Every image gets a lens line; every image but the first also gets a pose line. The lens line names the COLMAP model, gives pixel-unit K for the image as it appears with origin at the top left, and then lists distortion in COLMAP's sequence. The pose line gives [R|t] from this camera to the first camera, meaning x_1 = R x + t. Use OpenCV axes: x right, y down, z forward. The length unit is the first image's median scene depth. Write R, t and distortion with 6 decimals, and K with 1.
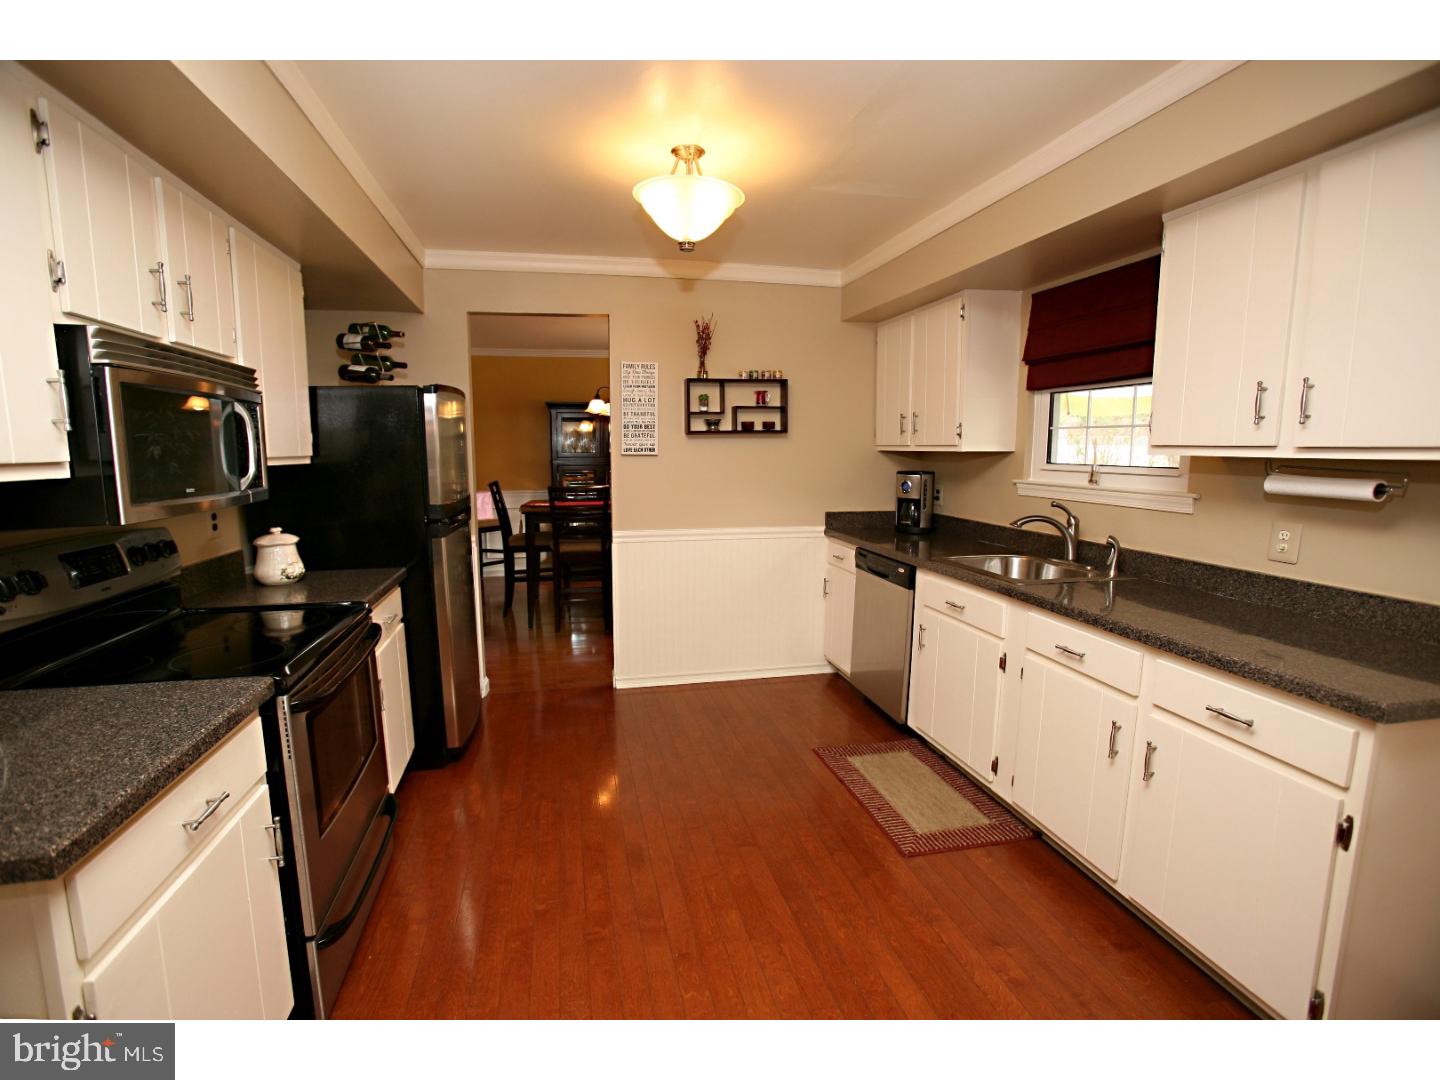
lens RADIAL K [[678.7, 0, 708.1], [0, 678.7, 544.5], [0, 0, 1]] dist [-0.086052, 0.033883]
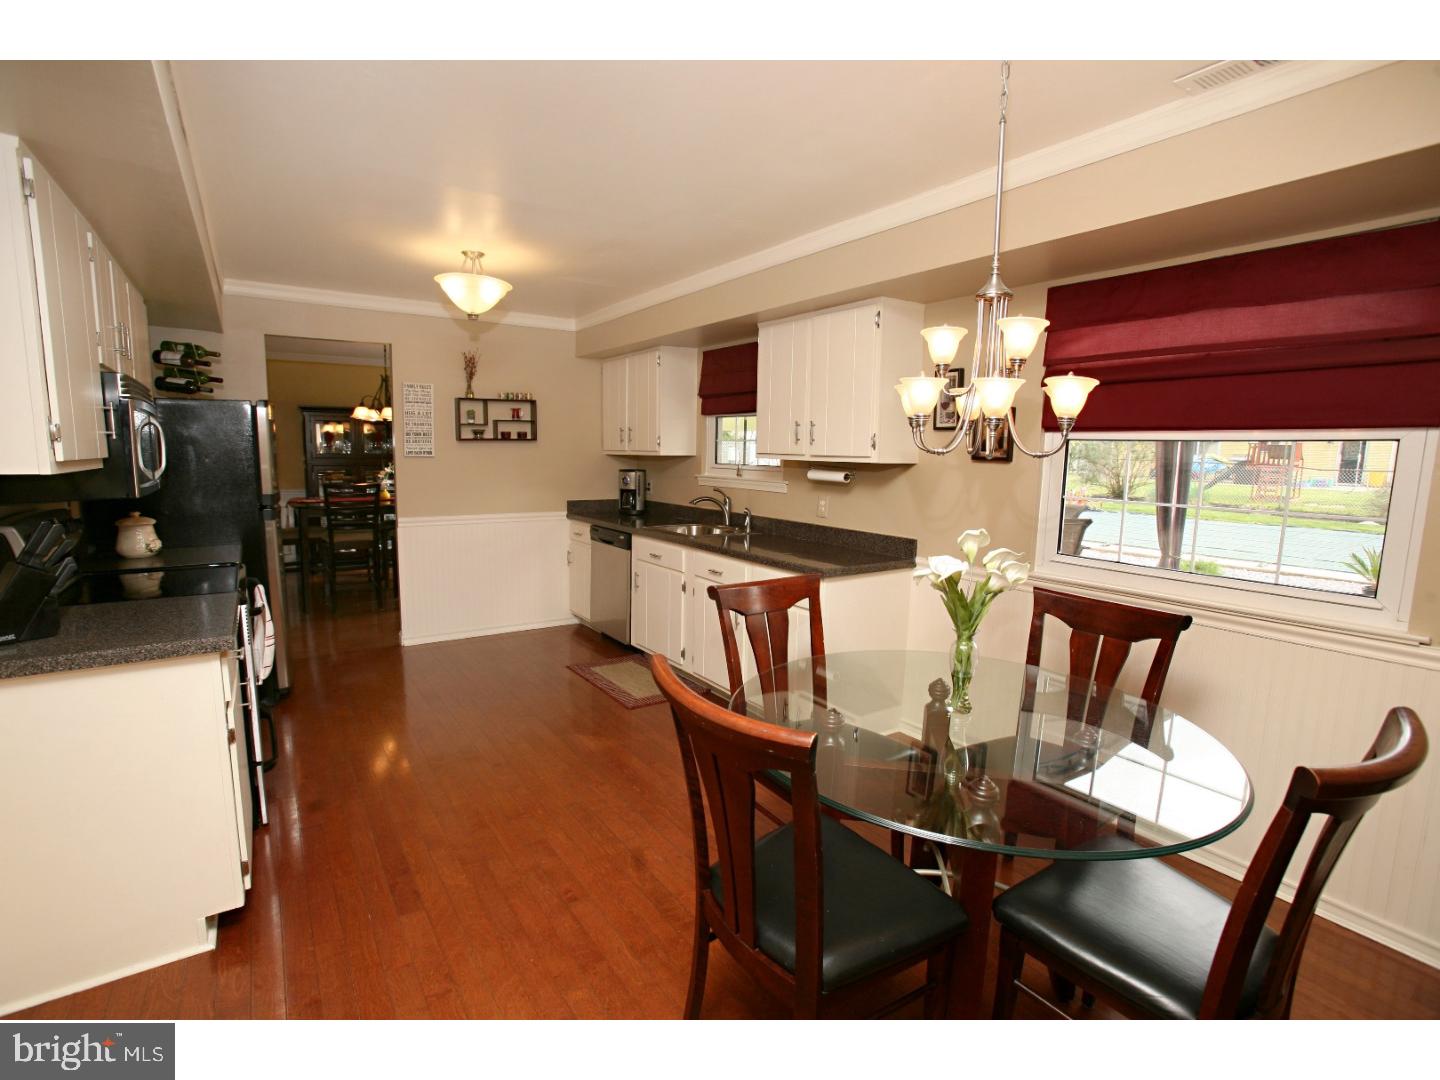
lens RADIAL K [[678.7, 0, 708.1], [0, 678.7, 544.5], [0, 0, 1]] dist [-0.086052, 0.033883]
pose [[0.927280, -0.034415, 0.372783, -0.082721], [0.035209, 0.999369, 0.004680, 0.051576], [-0.372709, 0.008786, 0.927907, -0.406324]]
